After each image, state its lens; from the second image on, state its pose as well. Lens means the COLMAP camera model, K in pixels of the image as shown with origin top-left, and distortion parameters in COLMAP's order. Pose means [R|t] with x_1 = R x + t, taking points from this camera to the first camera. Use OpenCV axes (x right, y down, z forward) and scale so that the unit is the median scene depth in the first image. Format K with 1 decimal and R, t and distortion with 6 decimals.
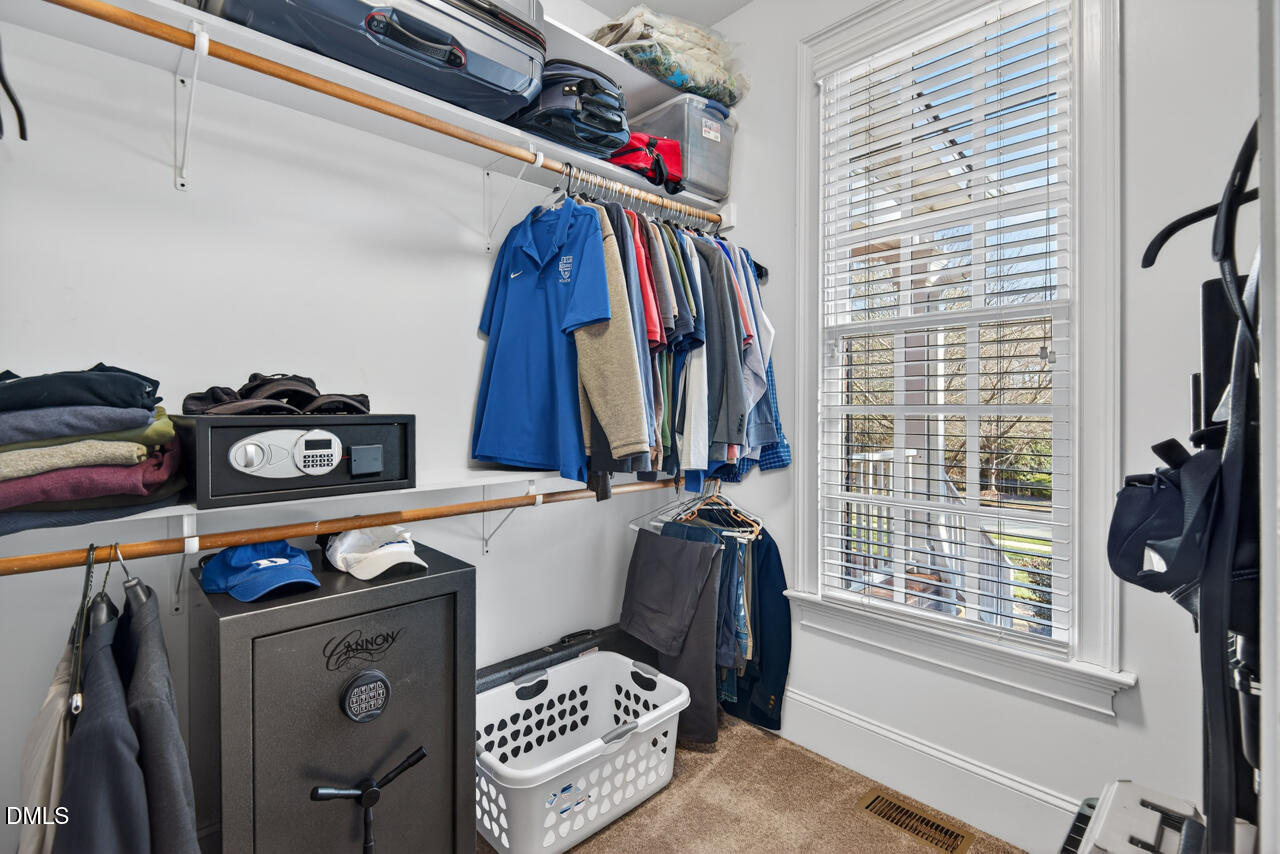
lens RADIAL K [[591.6, 0, 642.8], [0, 591.6, 416.7], [0, 0, 1]] dist [0.004838, -0.004361]
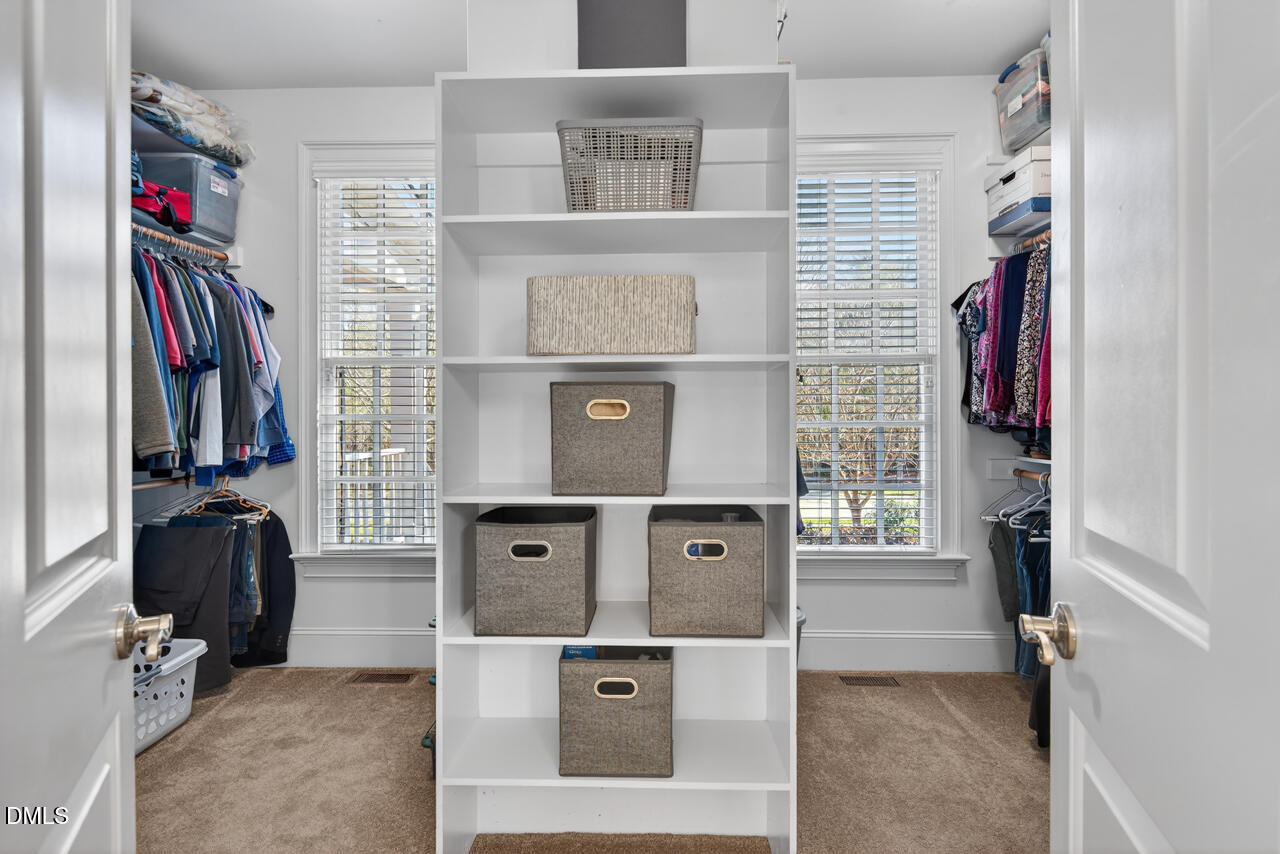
lens RADIAL K [[591.6, 0, 640.7], [0, 591.6, 418.9], [0, 0, 1]] dist [0.004838, -0.004361]
pose [[0.707784, -0.004037, 0.706417, -0.141372], [0.005339, 0.999986, 0.000365, -0.005875], [-0.706409, 0.003513, 0.707796, -0.496763]]
